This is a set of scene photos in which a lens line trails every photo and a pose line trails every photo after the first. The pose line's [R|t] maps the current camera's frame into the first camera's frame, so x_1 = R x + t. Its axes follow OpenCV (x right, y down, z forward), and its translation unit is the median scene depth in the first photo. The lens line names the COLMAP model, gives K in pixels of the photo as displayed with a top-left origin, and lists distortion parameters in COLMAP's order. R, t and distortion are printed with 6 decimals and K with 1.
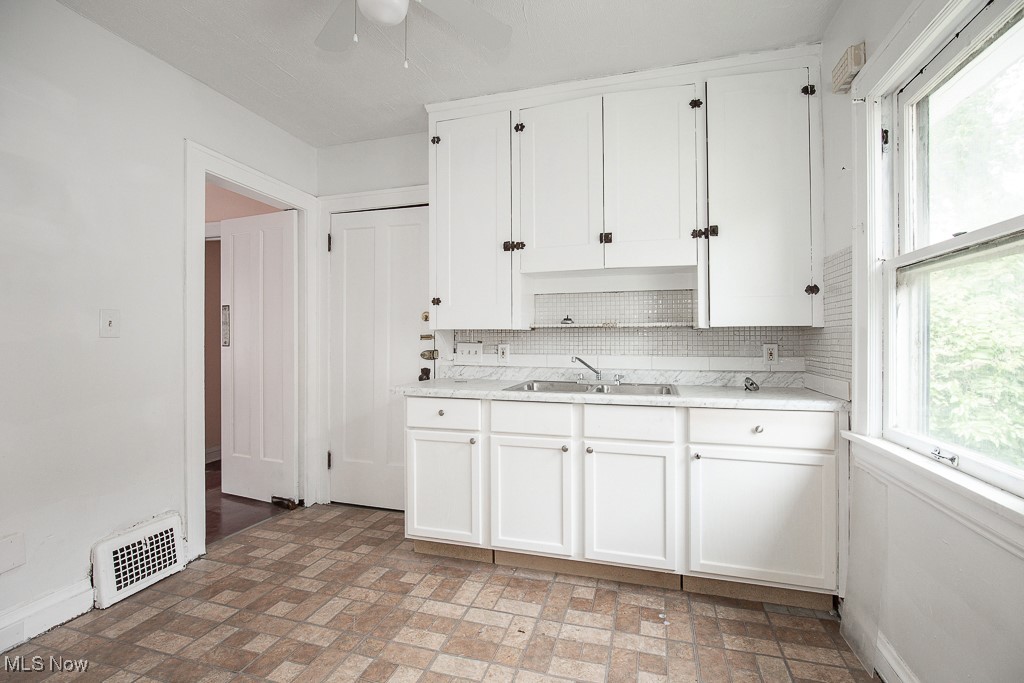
lens RADIAL K [[472.1, 0, 512.3], [0, 472.1, 334.9], [0, 0, 1]] dist [0.002646, 0.000537]
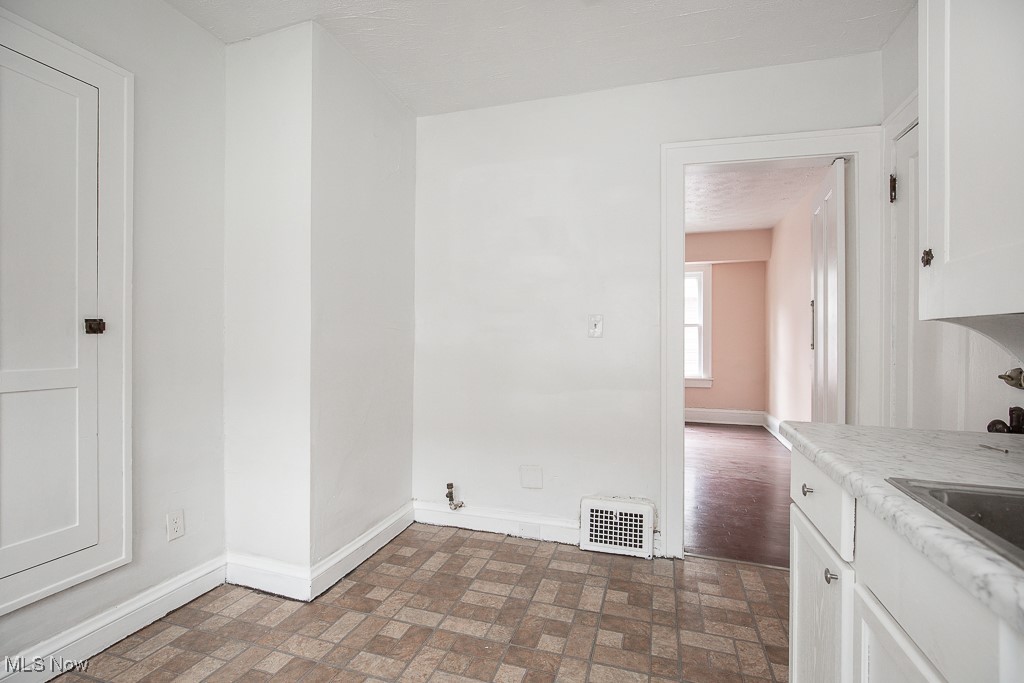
lens RADIAL K [[470.1, 0, 512.0], [0, 470.1, 341.5], [0, 0, 1]] dist [-0.002563, -0.000135]
pose [[-0.011063, 0.006683, -0.999916, 0.381135], [-0.001624, 0.999976, 0.006701, 0.007912], [0.999937, 0.001698, -0.011052, 0.778286]]
